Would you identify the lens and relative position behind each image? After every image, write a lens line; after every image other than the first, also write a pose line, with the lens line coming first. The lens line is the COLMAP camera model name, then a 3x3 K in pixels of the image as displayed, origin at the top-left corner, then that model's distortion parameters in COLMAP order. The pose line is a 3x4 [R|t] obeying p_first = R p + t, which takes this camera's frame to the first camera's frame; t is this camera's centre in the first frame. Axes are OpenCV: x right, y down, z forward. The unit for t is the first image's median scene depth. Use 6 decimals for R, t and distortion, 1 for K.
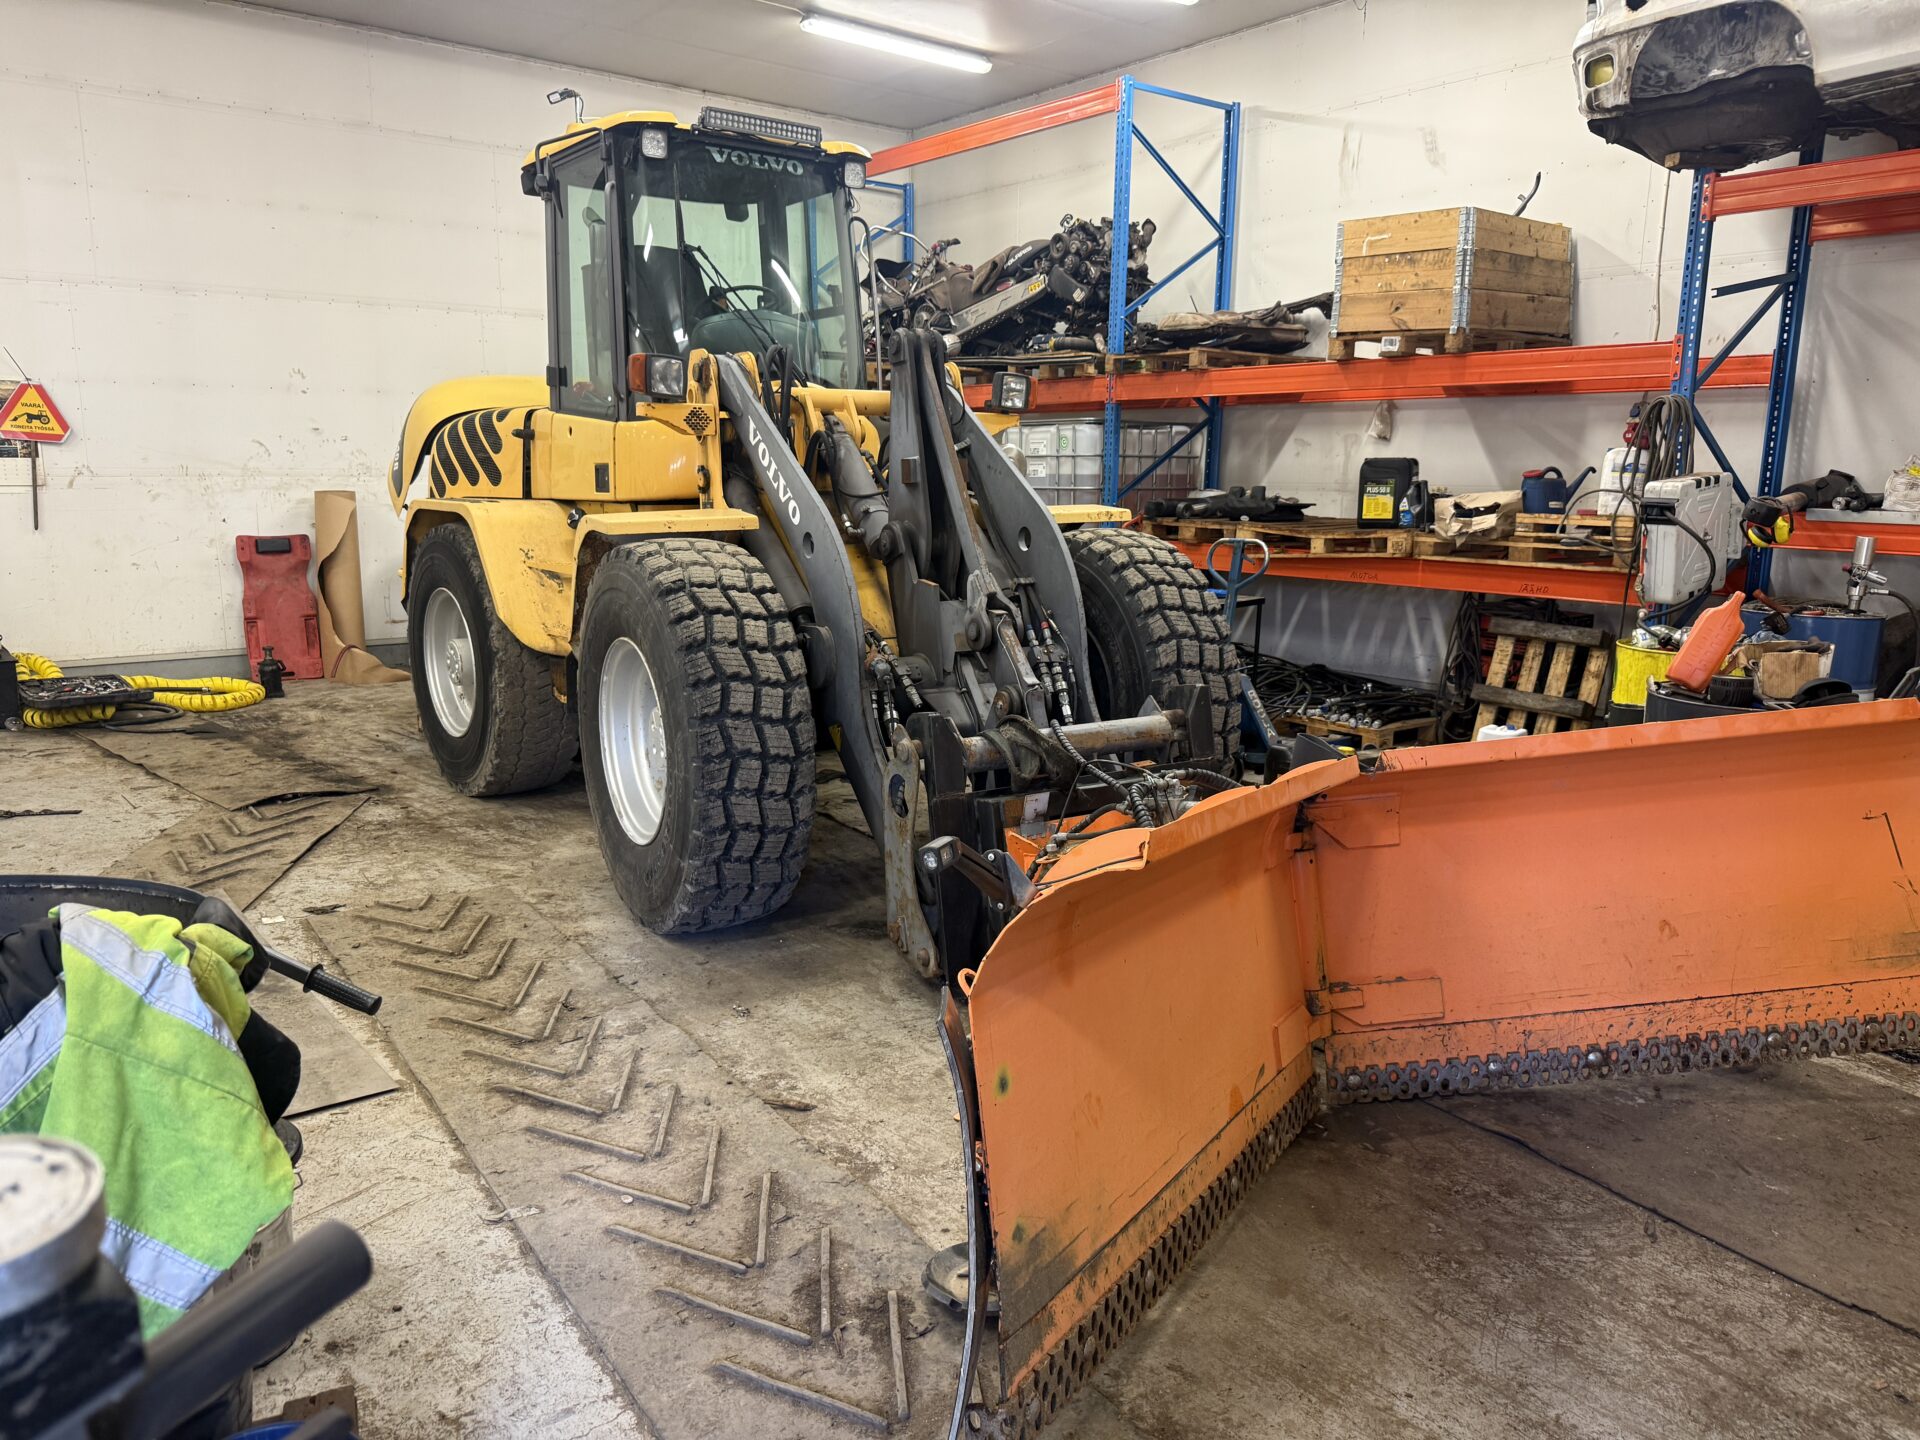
lens RADIAL K [[1342.1, 0, 948.5], [0, 1342.1, 708.4], [0, 0, 1]] dist [0.040557, -0.009879]
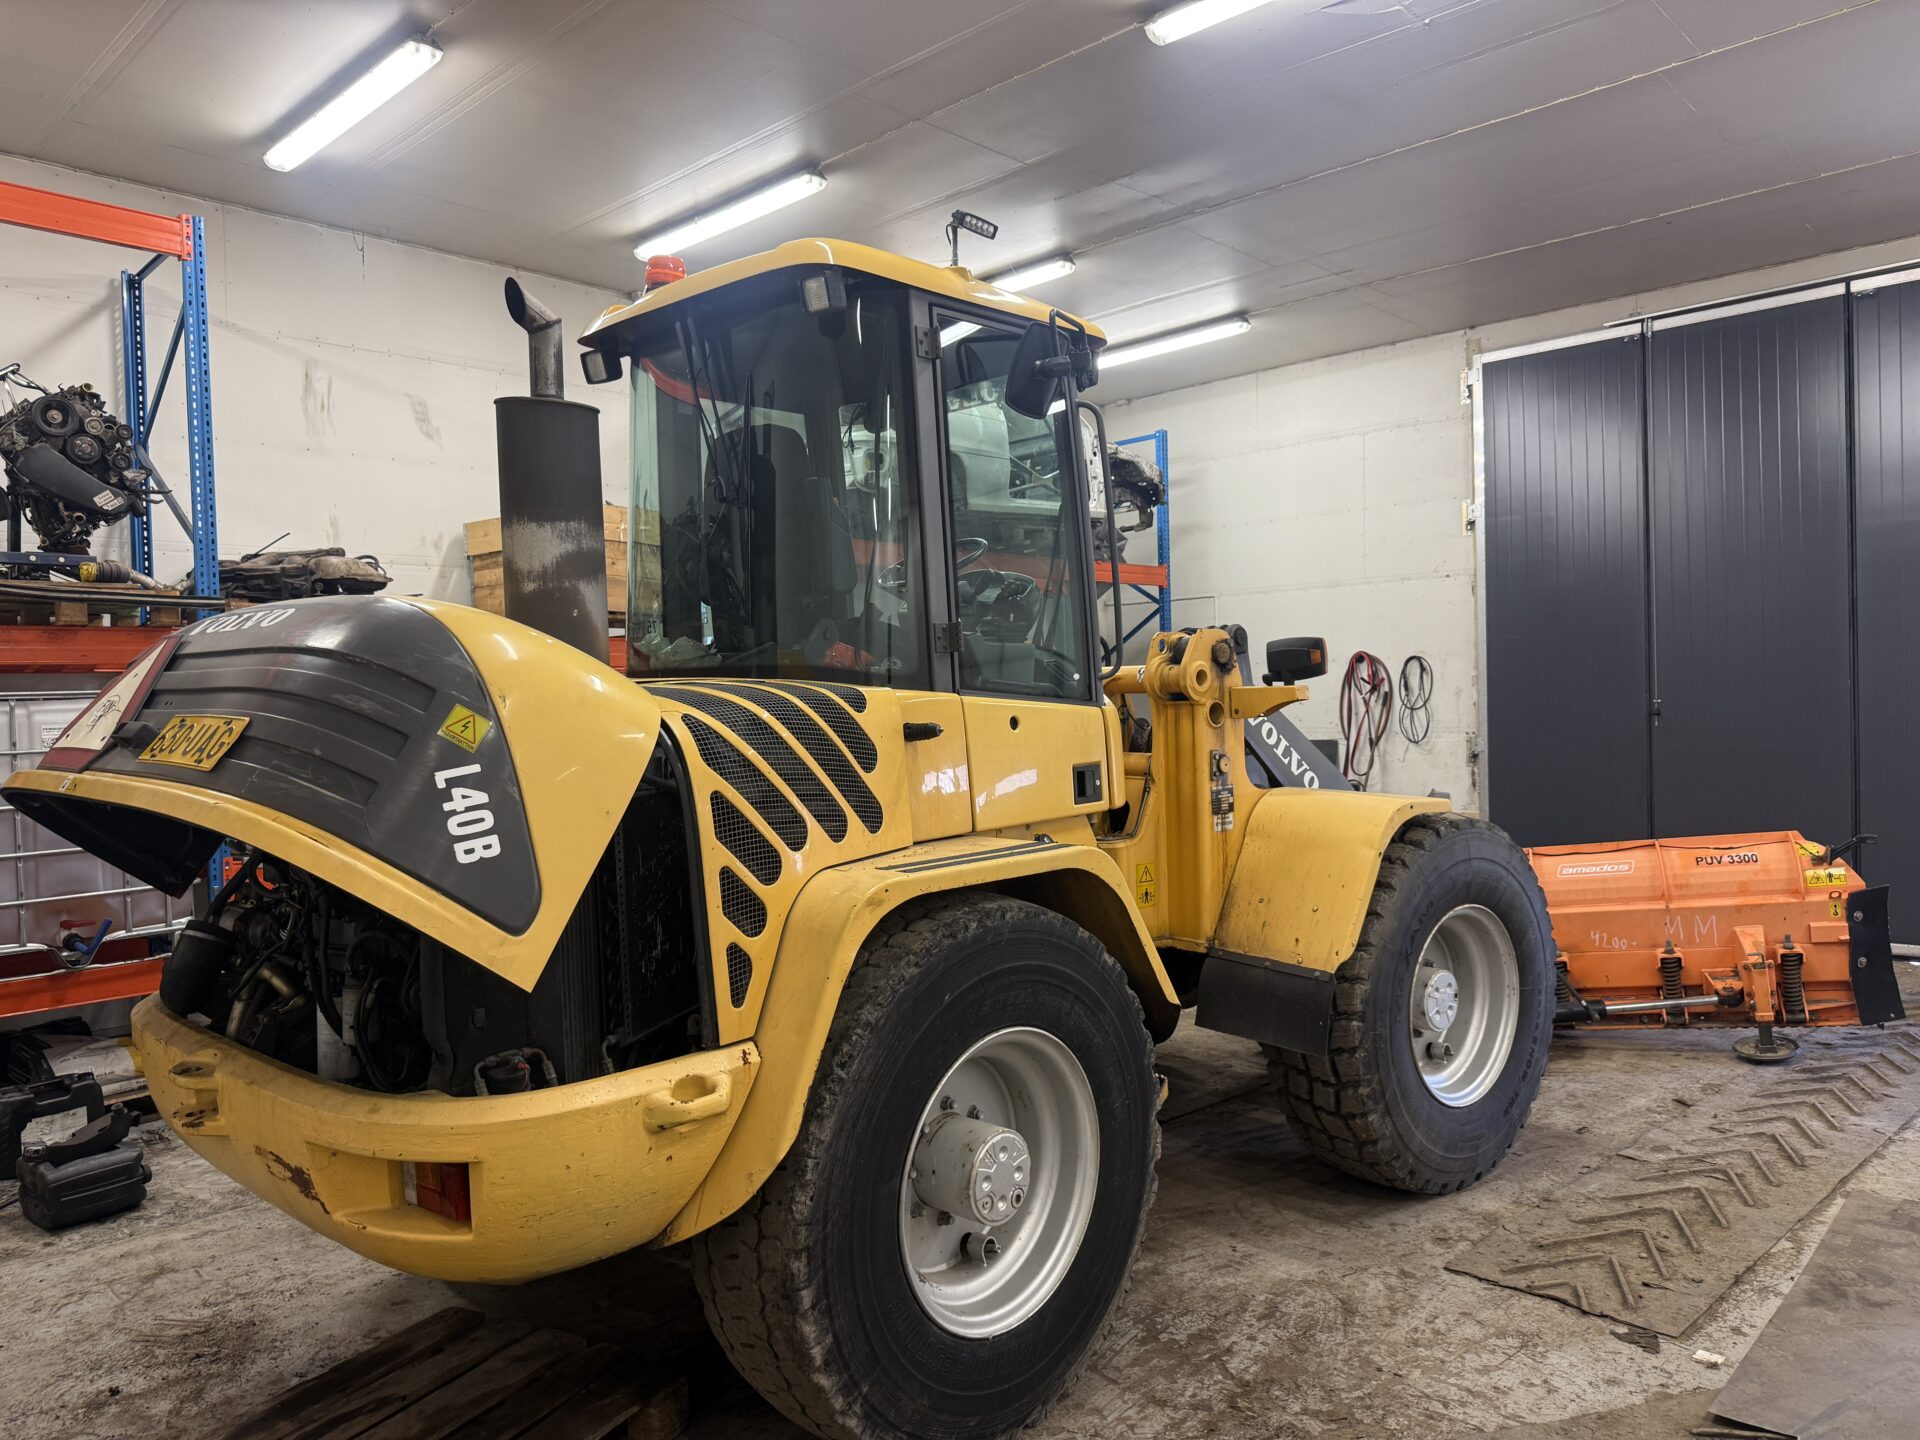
lens RADIAL K [[1362.6, 0, 964.9], [0, 1362.6, 727.7], [0, 0, 1]] dist [0.062079, -0.087901]
pose [[-0.153776, -0.027345, 0.987727, -1.145770], [0.204213, 0.977156, 0.058846, -0.305802], [-0.966773, 0.210756, -0.144679, 1.392175]]
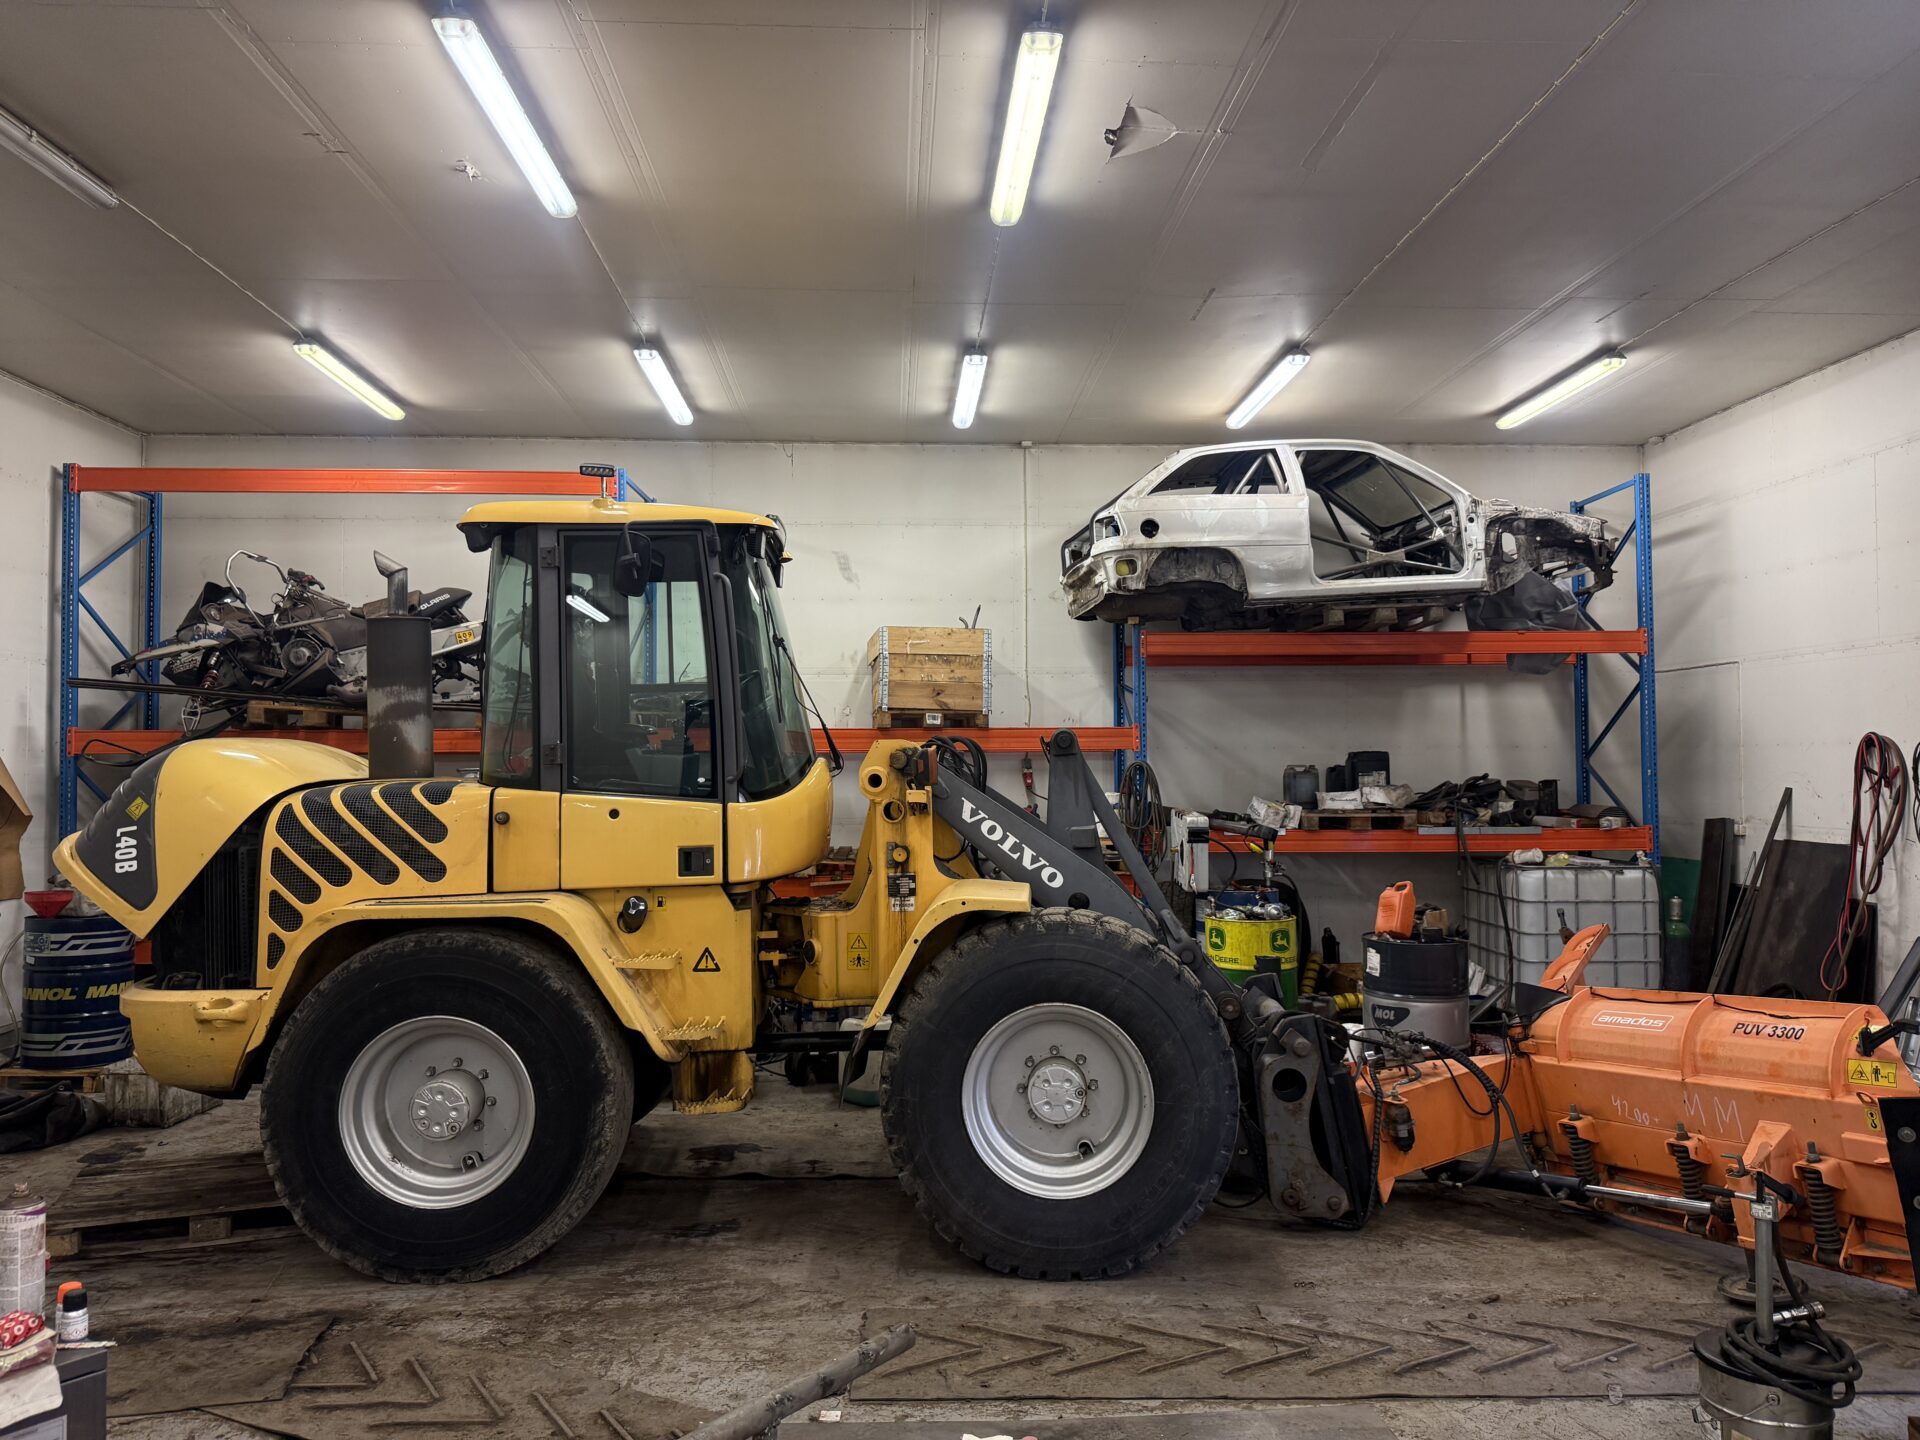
lens RADIAL K [[1362.6, 0, 947.8], [0, 1362.6, 722.7], [0, 0, 1]] dist [0.062079, -0.087901]
pose [[0.578761, 0.014590, 0.815367, -1.119728], [0.160801, 0.978168, -0.131643, -0.133794], [-0.799487, 0.207302, 0.563780, 0.361491]]
